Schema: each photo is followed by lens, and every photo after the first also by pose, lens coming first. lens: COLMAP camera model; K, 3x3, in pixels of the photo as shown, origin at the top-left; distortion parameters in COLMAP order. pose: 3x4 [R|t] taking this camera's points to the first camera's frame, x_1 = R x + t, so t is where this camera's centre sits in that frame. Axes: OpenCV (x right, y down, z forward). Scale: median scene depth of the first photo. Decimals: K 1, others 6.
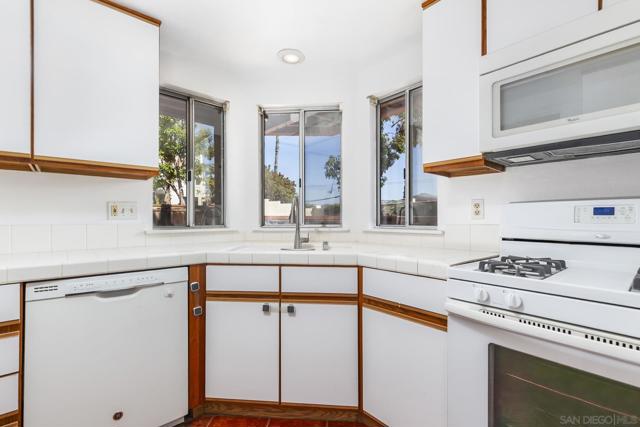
lens RADIAL K [[288.6, 0, 321.6], [0, 288.6, 217.7], [0, 0, 1]] dist [0.005242, 0.000514]
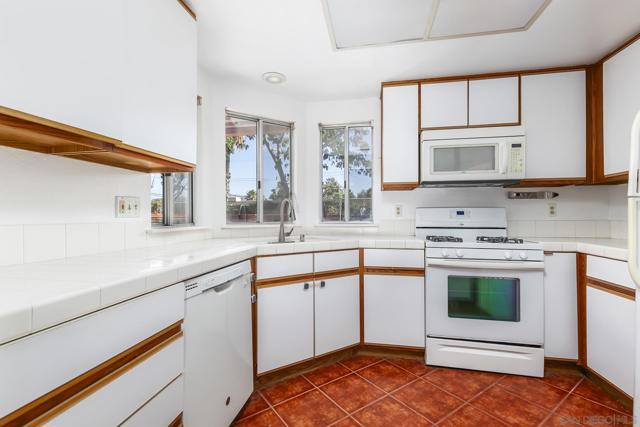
lens RADIAL K [[291.1, 0, 320.3], [0, 291.1, 217.8], [0, 0, 1]] dist [0.007750, -0.000402]
pose [[0.776331, -0.001955, 0.630322, -0.930951], [-0.001385, 0.999987, 0.004808, 0.003821], [-0.630324, -0.004606, 0.776319, -0.037172]]
